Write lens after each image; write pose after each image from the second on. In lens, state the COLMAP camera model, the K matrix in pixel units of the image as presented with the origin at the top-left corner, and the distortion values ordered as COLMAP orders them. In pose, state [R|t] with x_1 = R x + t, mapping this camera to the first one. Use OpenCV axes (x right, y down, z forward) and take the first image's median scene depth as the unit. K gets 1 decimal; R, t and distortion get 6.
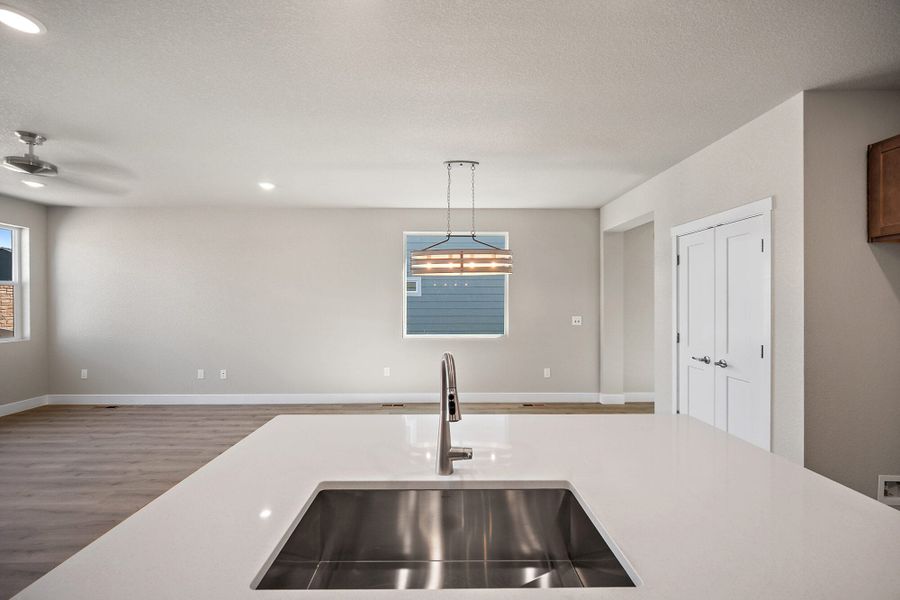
lens RADIAL K [[361.4, 0, 450.0], [0, 361.4, 300.0], [0, 0, 1]] dist [0.011973, 0.000021]
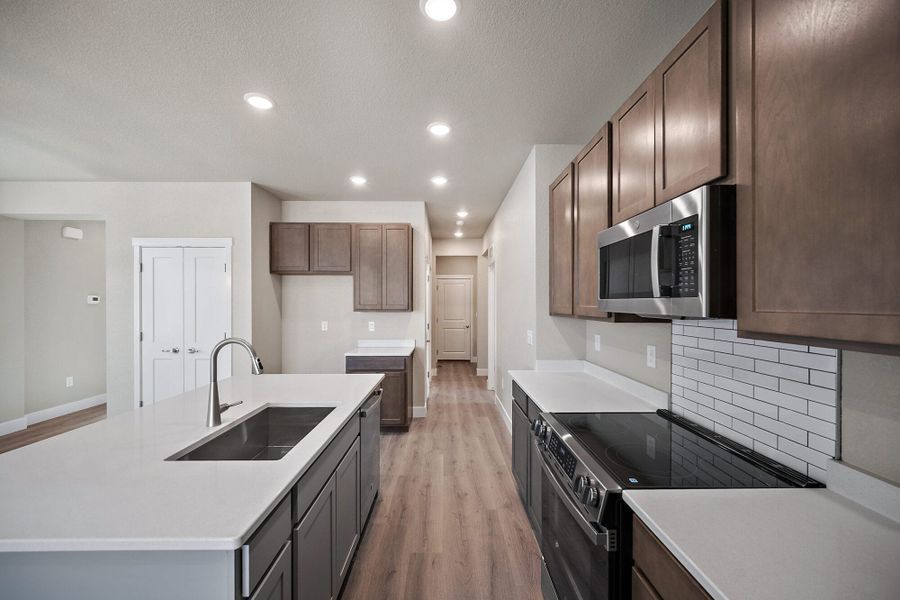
lens RADIAL K [[350.9, 0, 453.3], [0, 350.9, 304.1], [0, 0, 1]] dist [-0.032595, 0.000030]
pose [[-0.008903, 0.004951, 0.999948, -0.502519], [0.000457, 0.999988, -0.004948, 0.009699], [-0.999960, 0.000413, -0.008905, 0.042331]]
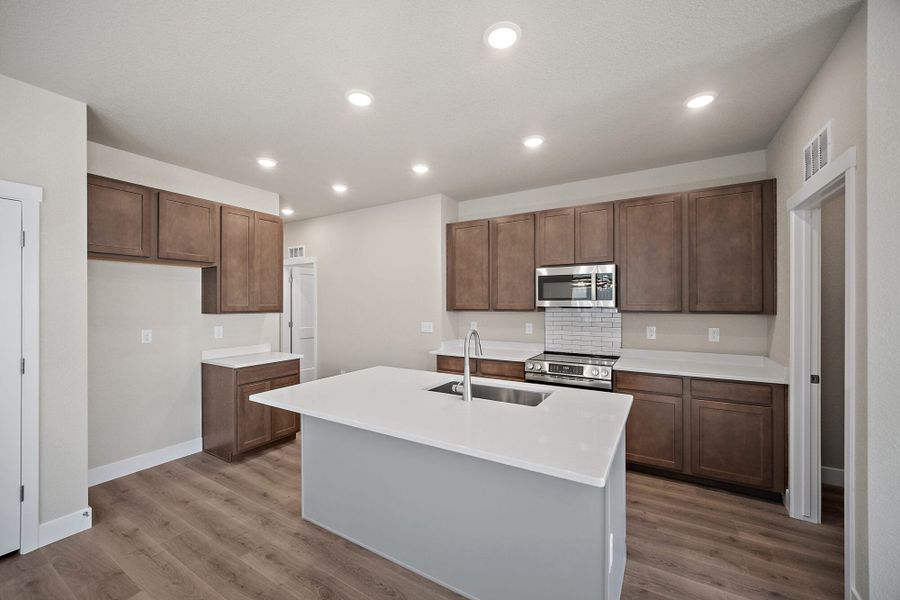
lens RADIAL K [[361.5, 0, 450.0], [0, 361.5, 300.0], [0, 0, 1]] dist [-0.002470, -0.000212]
pose [[-0.843258, 0.013077, 0.537349, -0.346944], [0.009261, 0.999909, -0.009800, 0.007044], [-0.537429, -0.003287, -0.843303, 0.965646]]
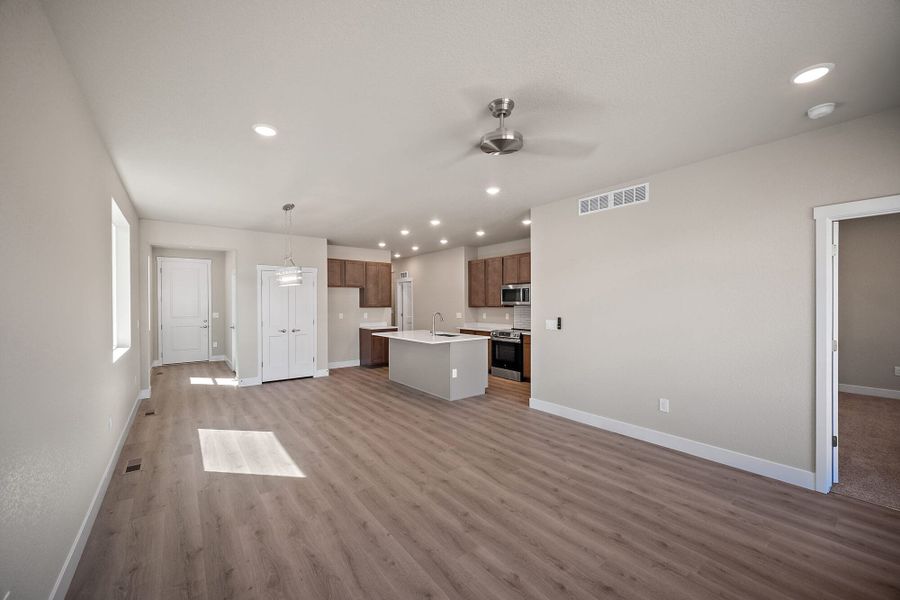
lens RADIAL K [[353.0, 0, 446.1], [0, 353.0, 302.4], [0, 0, 1]] dist [-0.002066, -0.000139]
pose [[-0.593360, 0.008878, 0.804888, -1.602351], [0.009283, 0.999948, -0.004186, 0.010077], [-0.804883, 0.004988, -0.593412, 1.478986]]
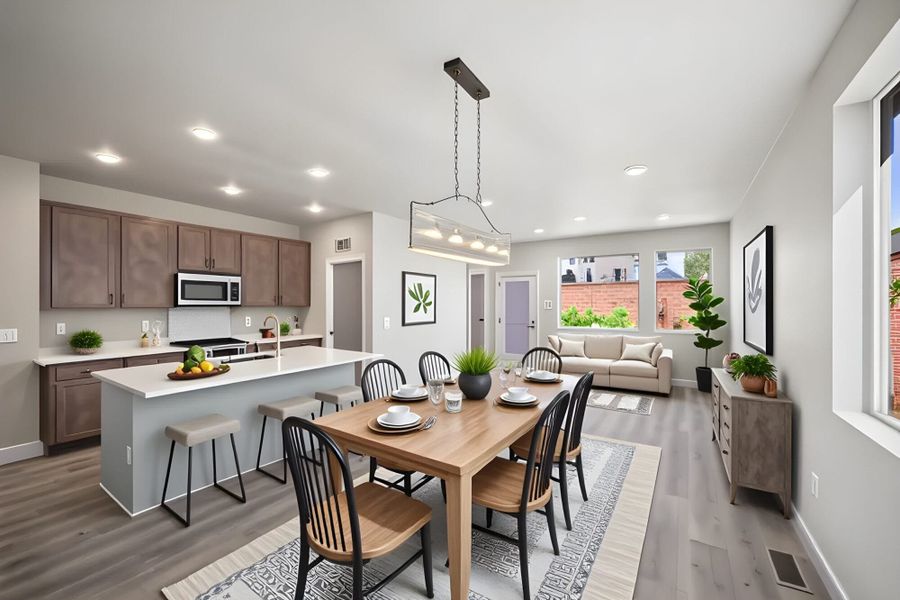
lens RADIAL K [[353.0, 0, 446.1], [0, 353.0, 302.4], [0, 0, 1]] dist [-0.002066, -0.000139]
pose [[-0.559830, 0.002381, -0.828604, 0.620060], [0.001605, 0.999997, 0.001790, 0.008643], [0.828606, -0.000328, -0.559832, 1.453573]]
